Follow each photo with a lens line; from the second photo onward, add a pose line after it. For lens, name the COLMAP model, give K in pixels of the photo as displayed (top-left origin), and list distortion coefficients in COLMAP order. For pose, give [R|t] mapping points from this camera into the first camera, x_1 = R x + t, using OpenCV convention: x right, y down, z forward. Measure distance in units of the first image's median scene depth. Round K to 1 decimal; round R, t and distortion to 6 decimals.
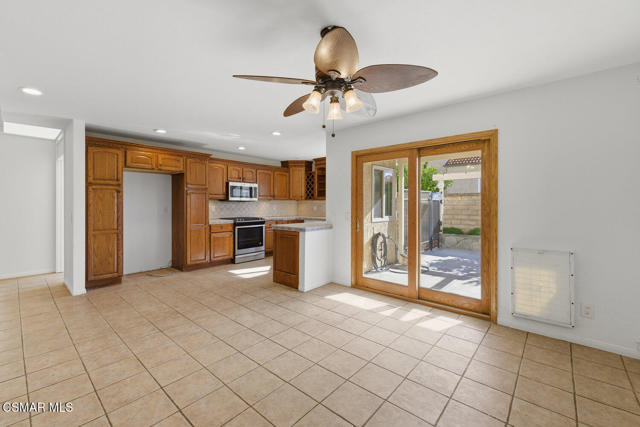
lens RADIAL K [[270.1, 0, 317.6], [0, 270.1, 208.0], [0, 0, 1]] dist [-0.000779, -0.000231]
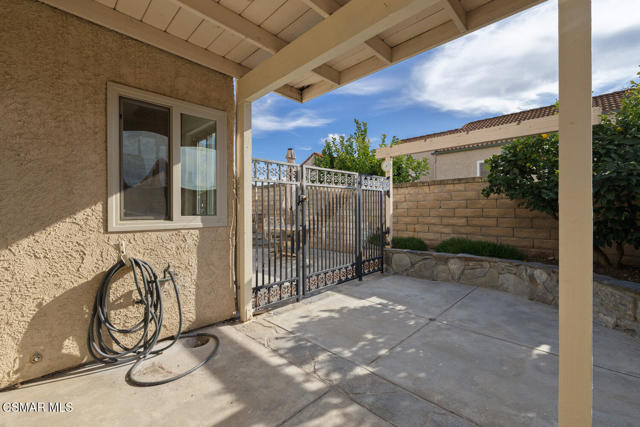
lens RADIAL K [[270.1, 0, 317.6], [0, 270.1, 208.0], [0, 0, 1]] dist [-0.000779, -0.000231]
pose [[0.998684, 0.000283, -0.051278, 0.912357], [-0.000949, 0.999916, -0.012964, 0.042493], [0.051270, 0.012996, 0.998600, 1.111472]]
